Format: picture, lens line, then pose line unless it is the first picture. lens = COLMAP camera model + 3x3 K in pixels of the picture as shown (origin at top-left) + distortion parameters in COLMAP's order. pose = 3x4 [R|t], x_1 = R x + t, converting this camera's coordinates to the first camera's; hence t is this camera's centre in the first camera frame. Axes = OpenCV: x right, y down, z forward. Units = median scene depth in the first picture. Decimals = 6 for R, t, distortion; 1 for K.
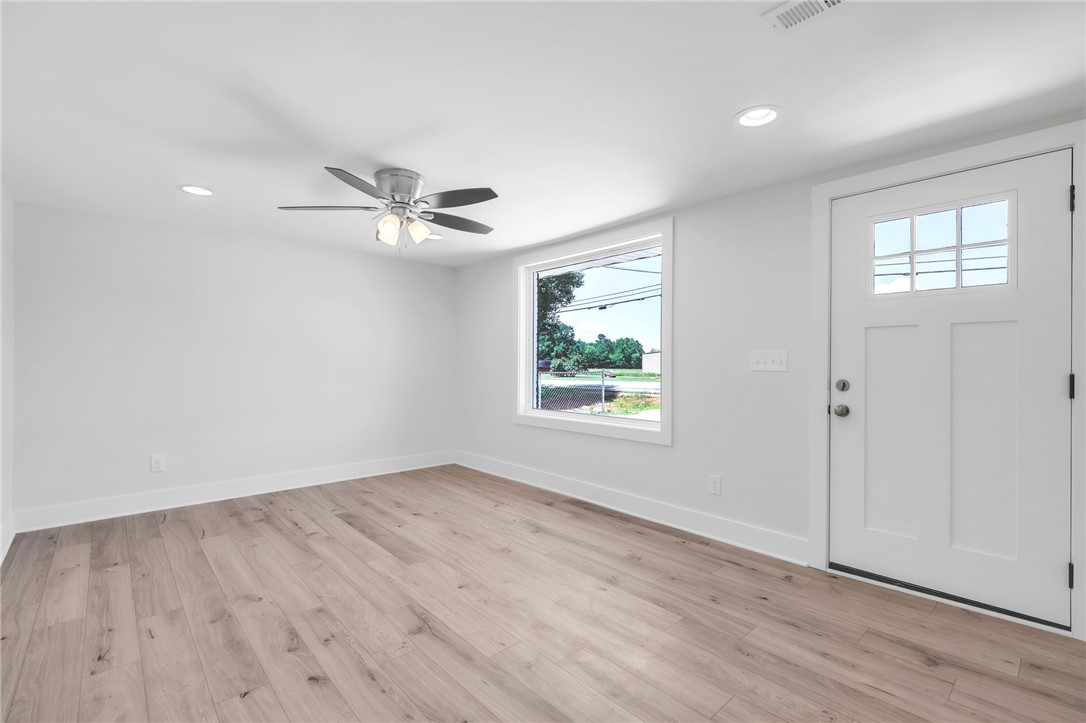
lens RADIAL K [[487.6, 0, 545.5], [0, 487.6, 365.1], [0, 0, 1]] dist [-0.000271, 0.000133]
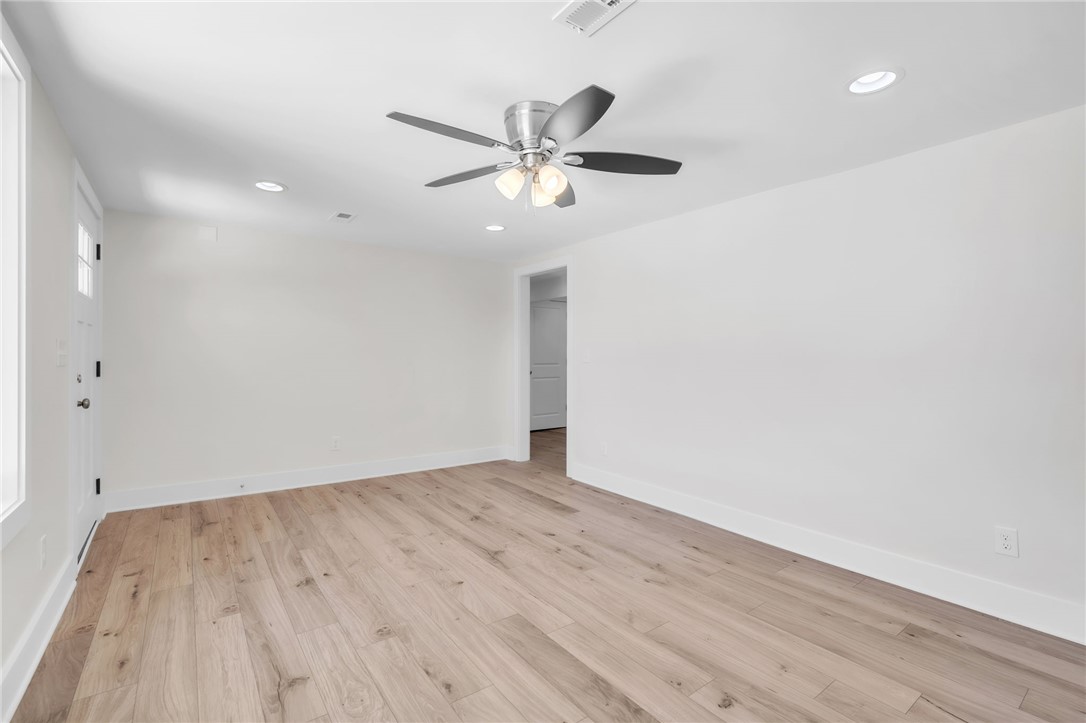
lens RADIAL K [[487.6, 0, 551.9], [0, 487.6, 344.9], [0, 0, 1]] dist [-0.000271, 0.000133]
pose [[-0.996326, -0.005509, 0.085462, -0.420065], [-0.007082, 0.999811, -0.018112, -0.014279], [-0.085346, -0.018651, -0.996177, 1.882938]]
